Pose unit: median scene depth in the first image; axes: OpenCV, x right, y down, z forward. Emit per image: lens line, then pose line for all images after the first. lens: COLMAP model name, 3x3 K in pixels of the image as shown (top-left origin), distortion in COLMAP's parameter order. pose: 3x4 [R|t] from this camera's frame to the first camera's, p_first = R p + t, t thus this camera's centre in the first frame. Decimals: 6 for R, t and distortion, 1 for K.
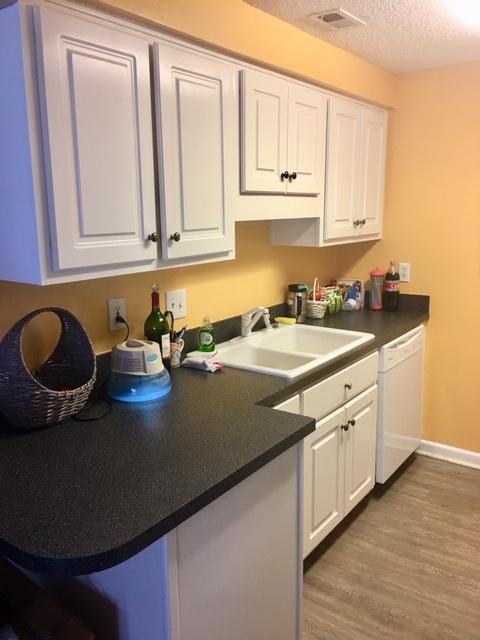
lens RADIAL K [[538.4, 0, 240.0], [0, 538.4, 320.0], [0, 0, 1]] dist [0.097633, -0.139964]
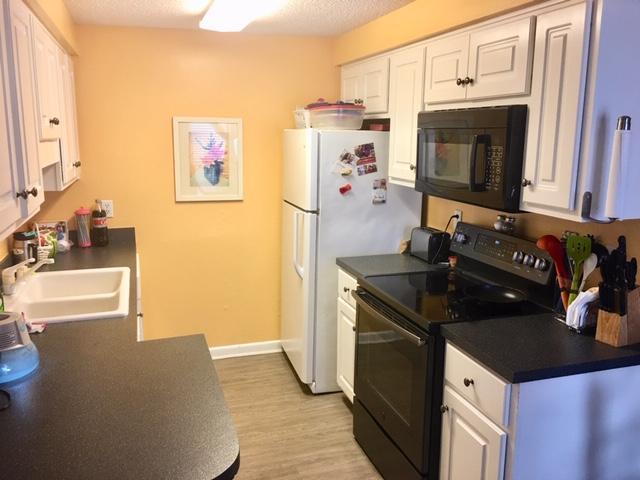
lens RADIAL K [[538.4, 0, 320.0], [0, 538.4, 240.0], [0, 0, 1]] dist [0.097633, -0.139964]
pose [[0.572633, -0.140870, 0.807618, -0.338028], [0.153643, 0.986112, 0.063065, -0.030303], [-0.805286, 0.087972, 0.586323, 0.033298]]
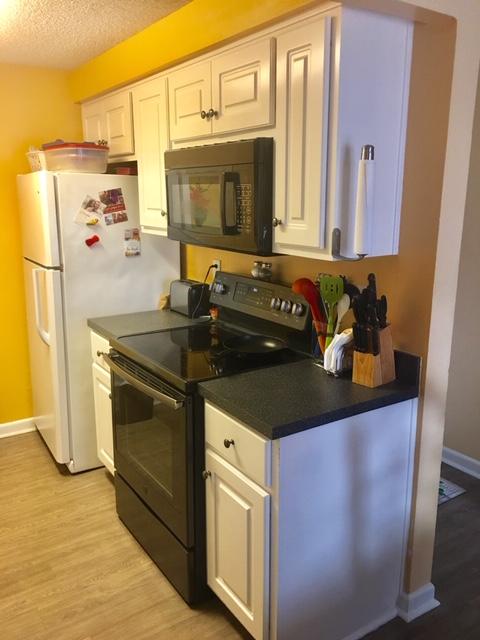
lens RADIAL K [[538.4, 0, 240.0], [0, 538.4, 320.0], [0, 0, 1]] dist [0.097633, -0.139964]
pose [[0.334028, -0.203789, 0.920269, -0.256739], [0.192680, 0.970493, 0.144974, -0.010236], [-0.922659, 0.128892, 0.363438, 0.043236]]
